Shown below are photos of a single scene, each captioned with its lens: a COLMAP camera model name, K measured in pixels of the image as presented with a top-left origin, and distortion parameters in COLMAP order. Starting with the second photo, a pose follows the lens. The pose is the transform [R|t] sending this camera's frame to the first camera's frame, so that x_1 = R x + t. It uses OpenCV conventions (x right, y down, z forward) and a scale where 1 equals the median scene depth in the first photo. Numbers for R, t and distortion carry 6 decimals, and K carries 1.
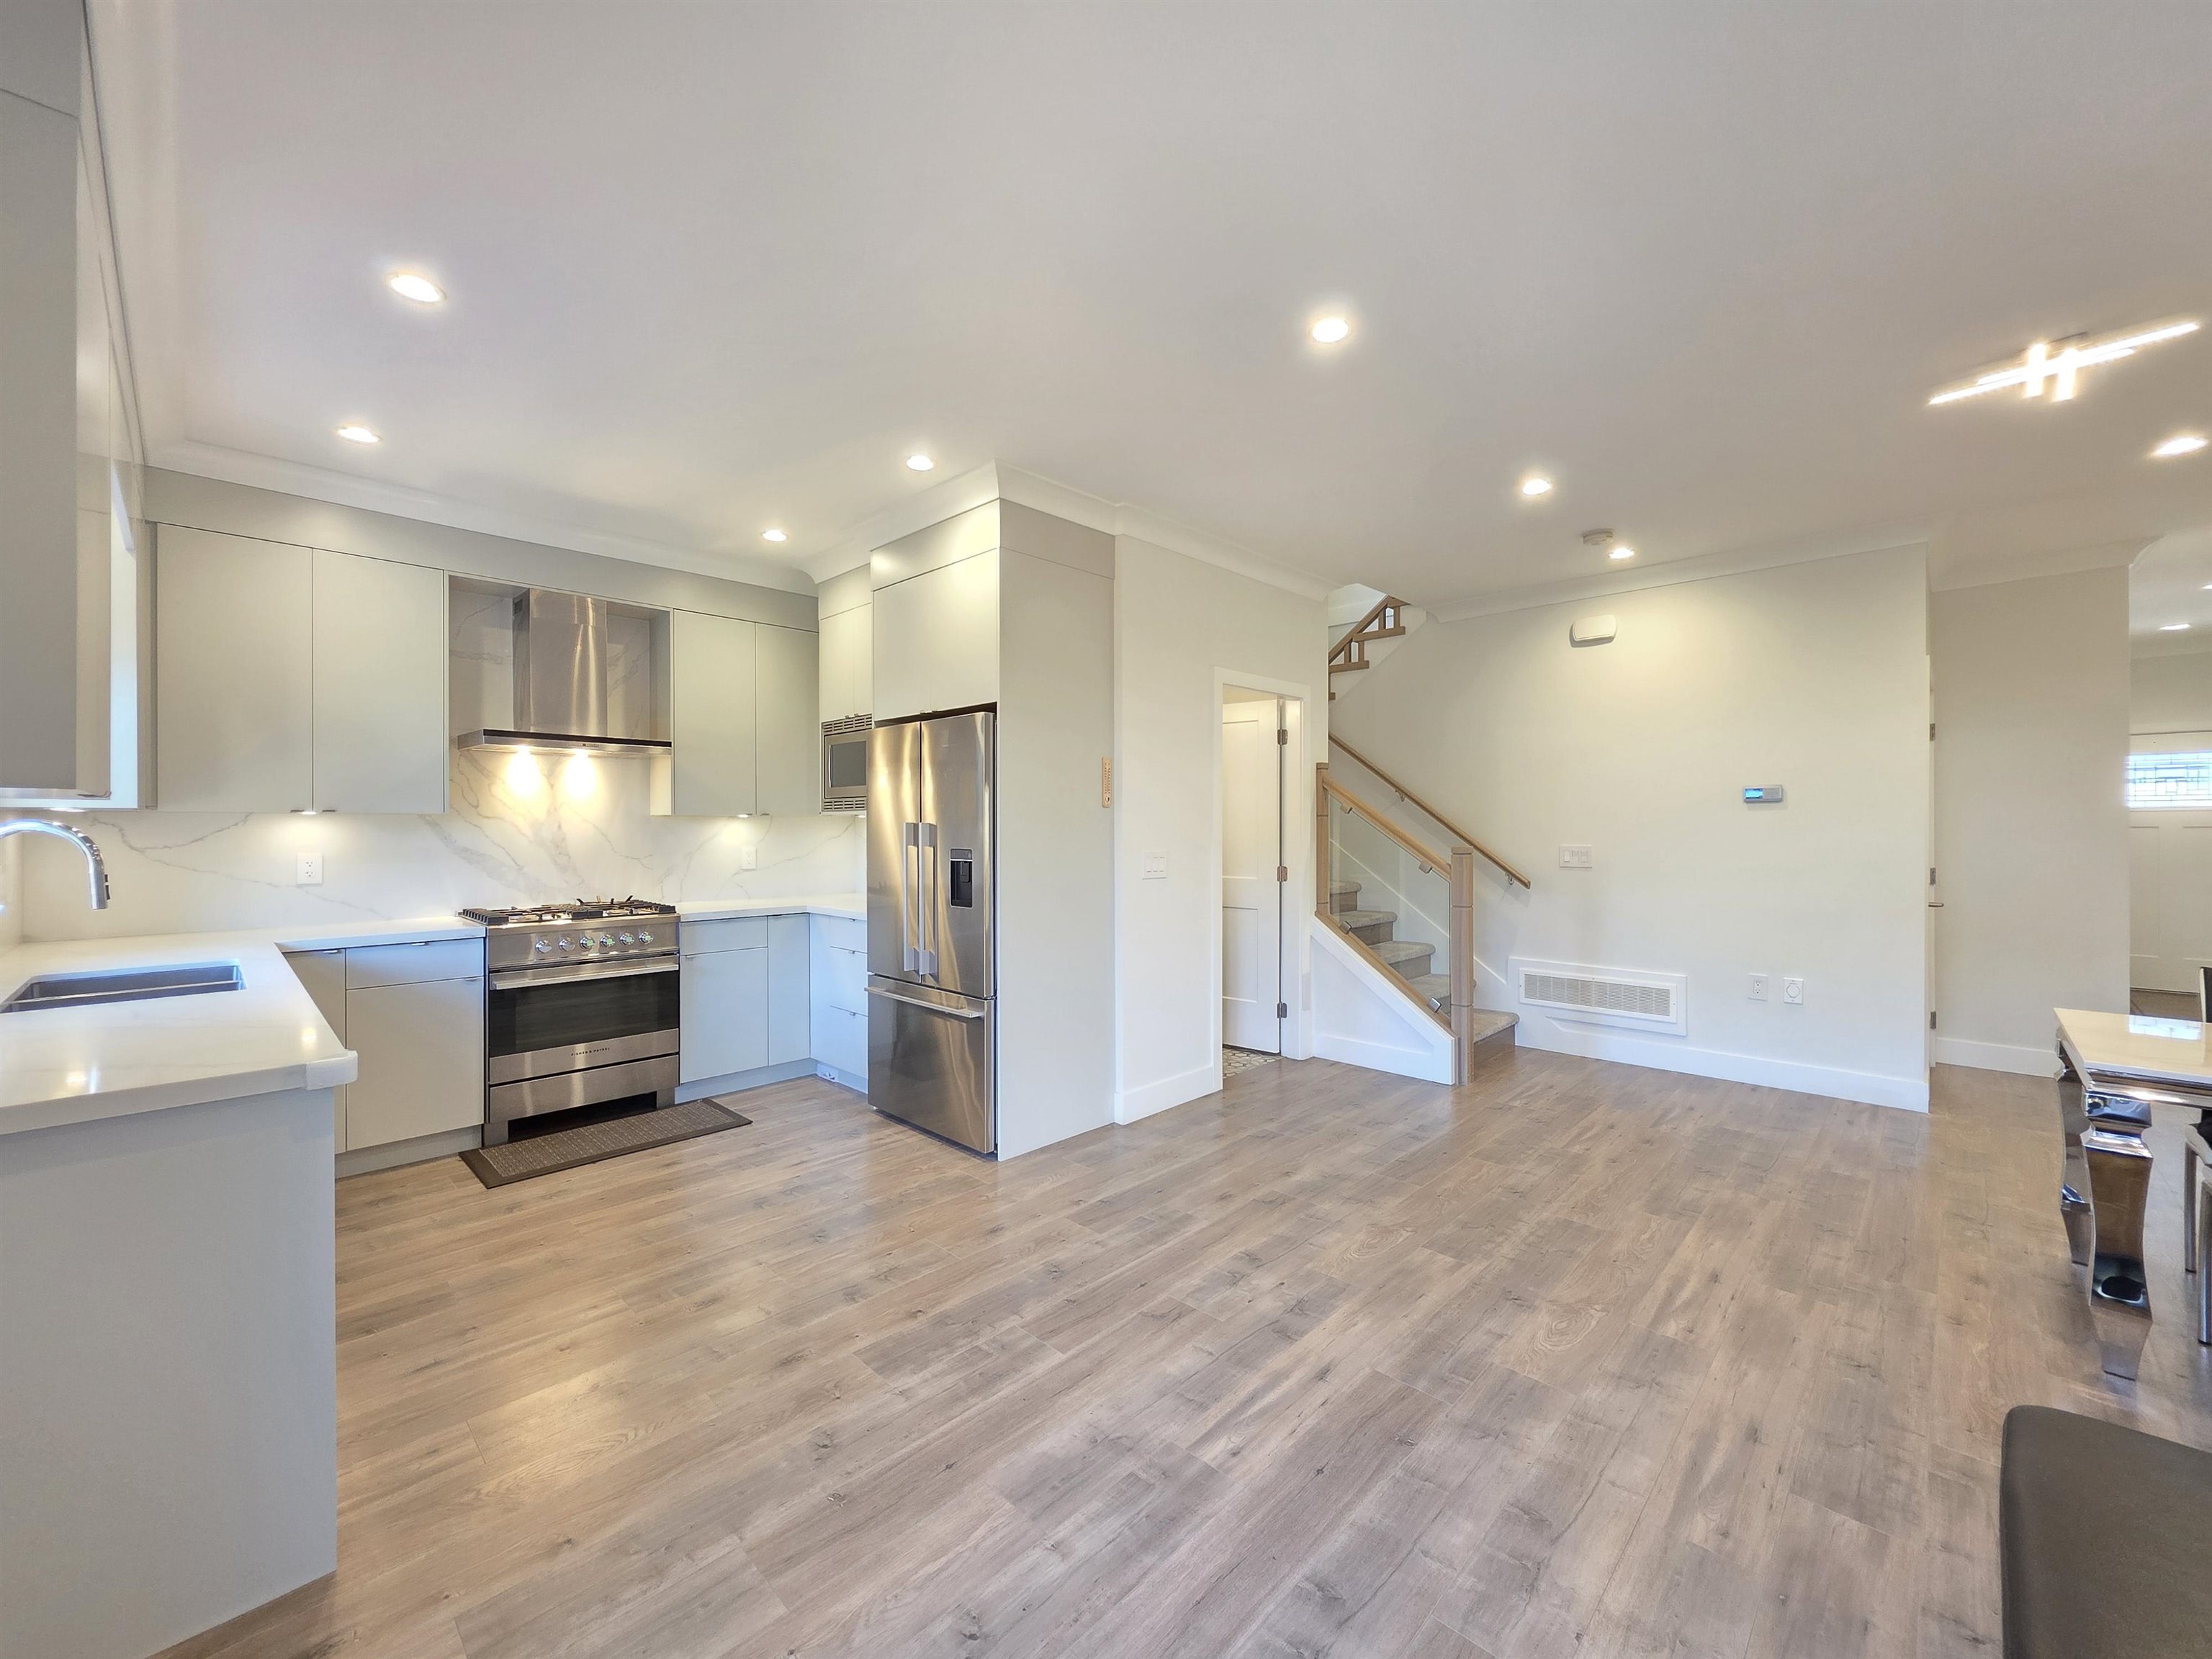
lens RADIAL K [[886.6, 0, 1110.8], [0, 886.6, 827.3], [0, 0, 1]] dist [0.001733, 0.000959]
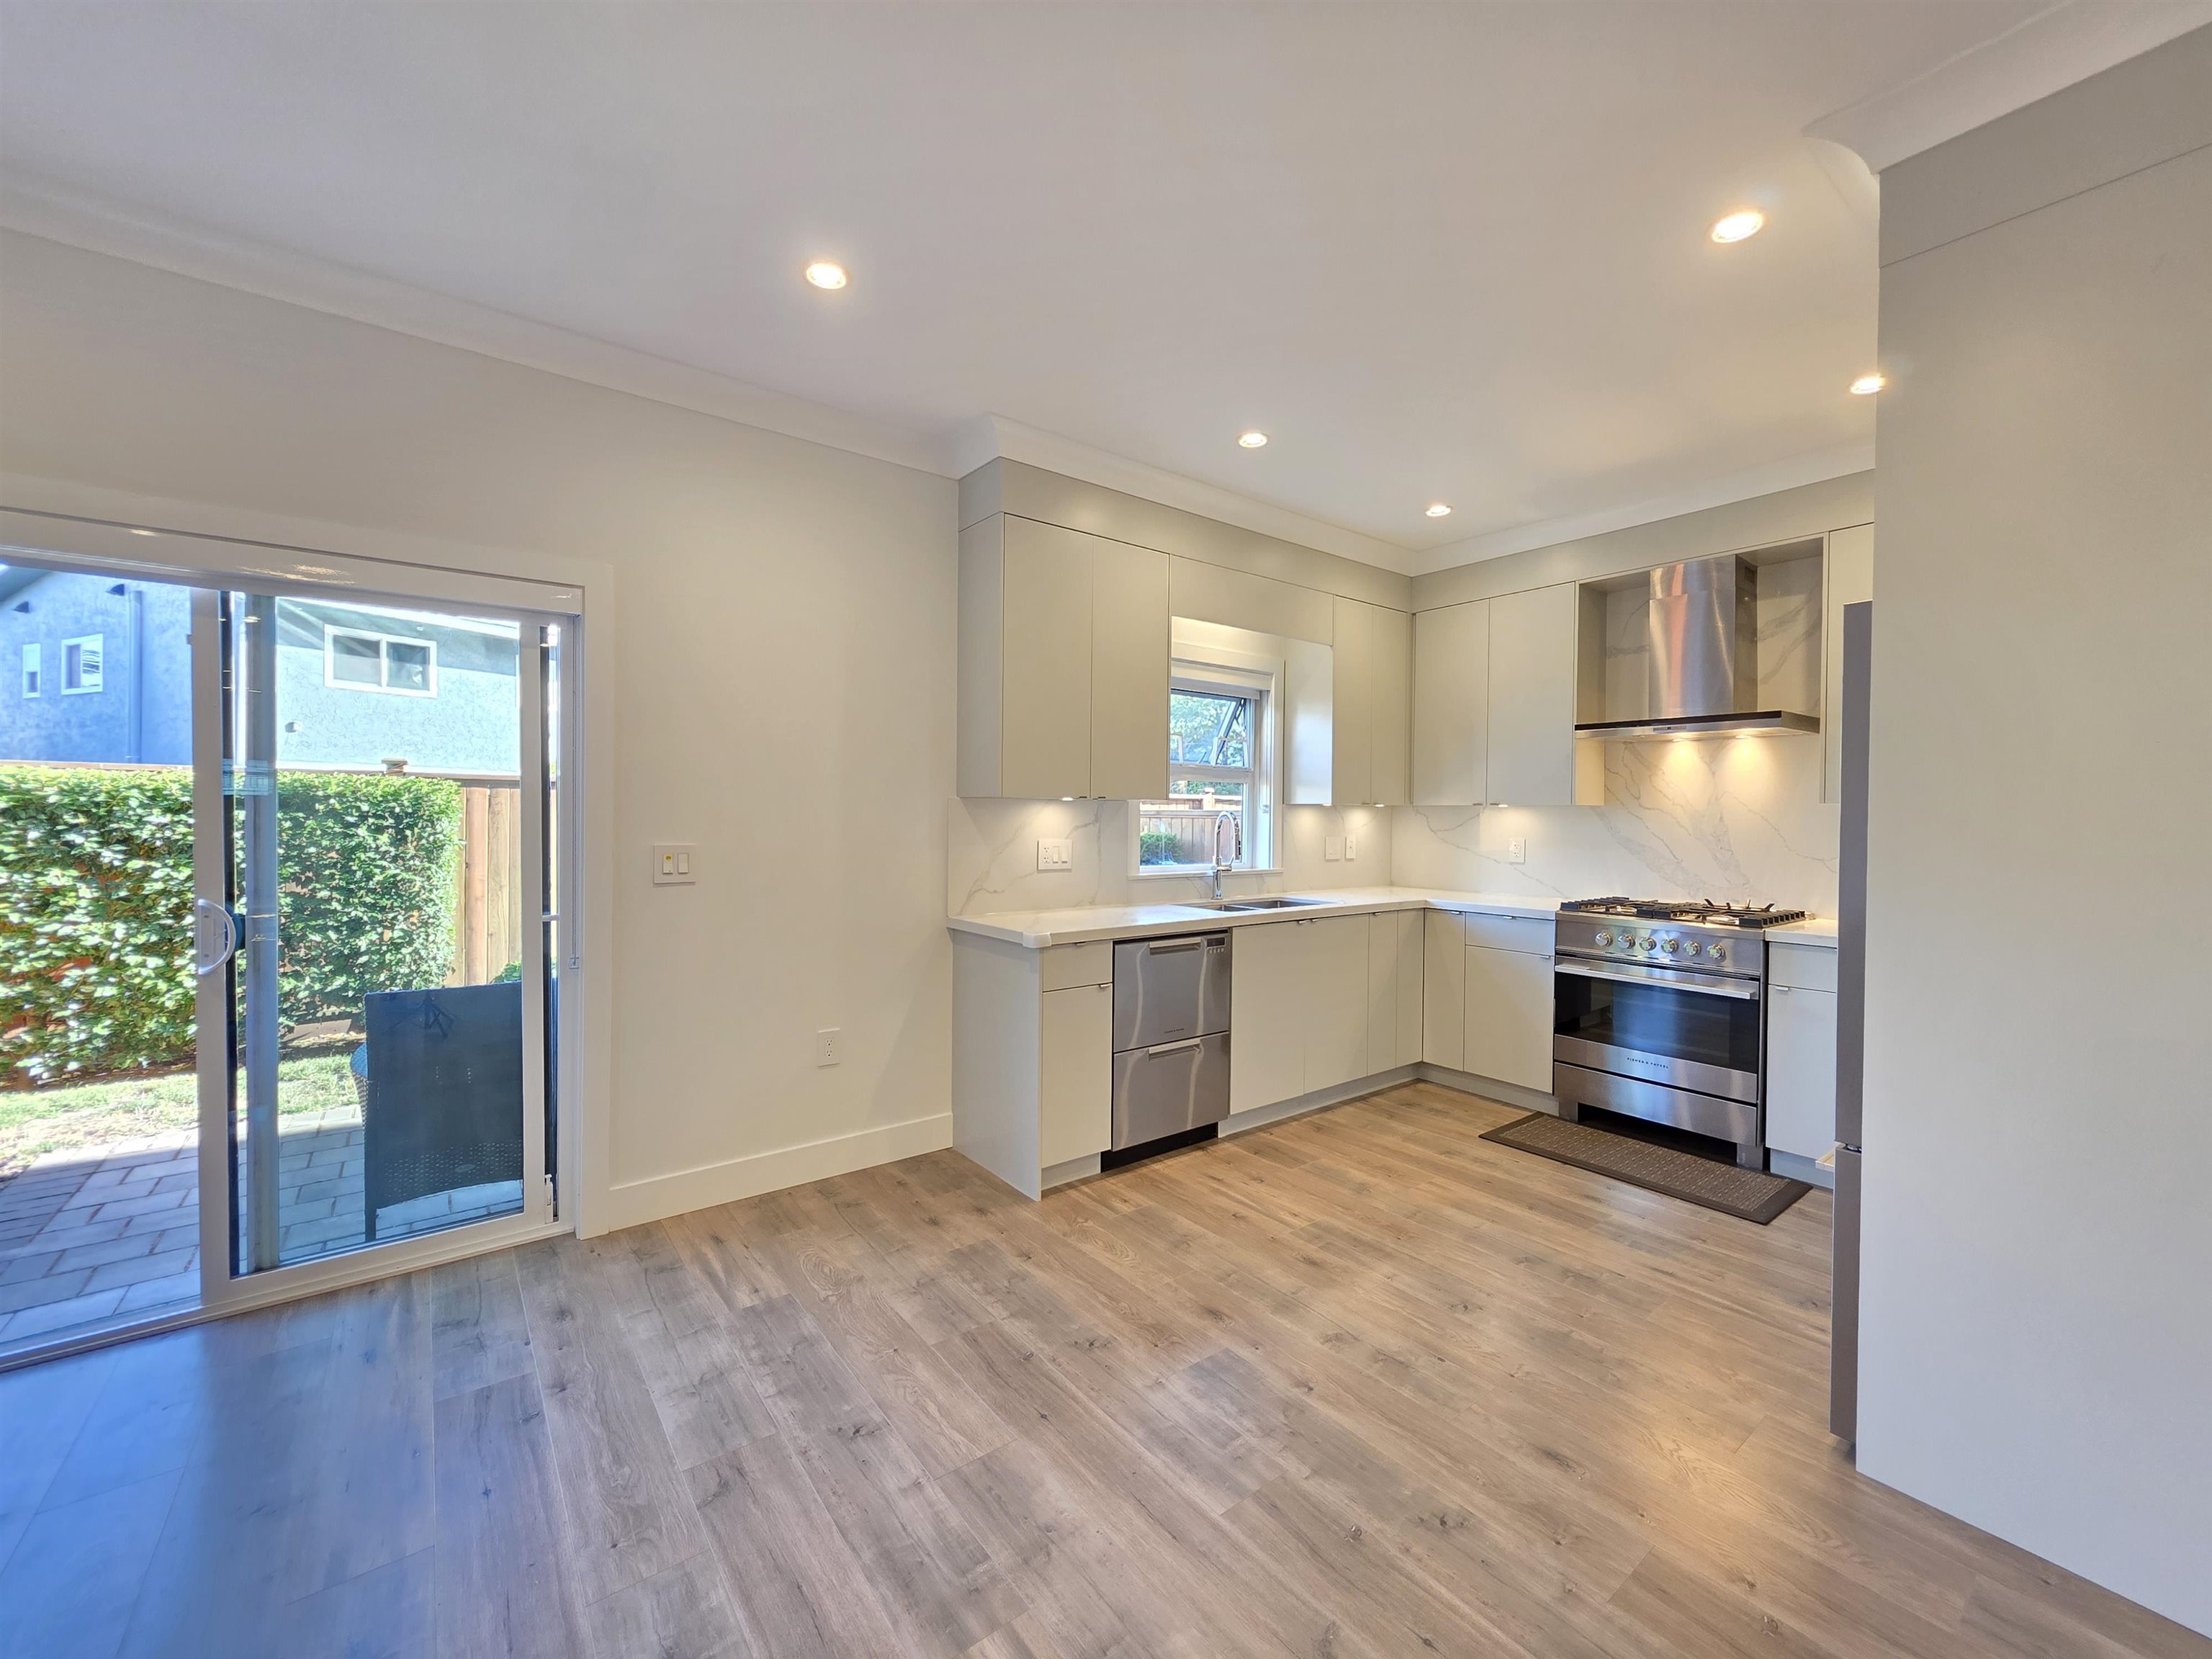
lens RADIAL K [[886.6, 0, 1105.5], [0, 886.6, 829.6], [0, 0, 1]] dist [0.001733, 0.000959]
pose [[-0.147068, 0.016160, -0.988994, 0.437071], [-0.008497, 0.999809, 0.017600, 0.000026], [0.989090, 0.010991, -0.146902, 0.631957]]
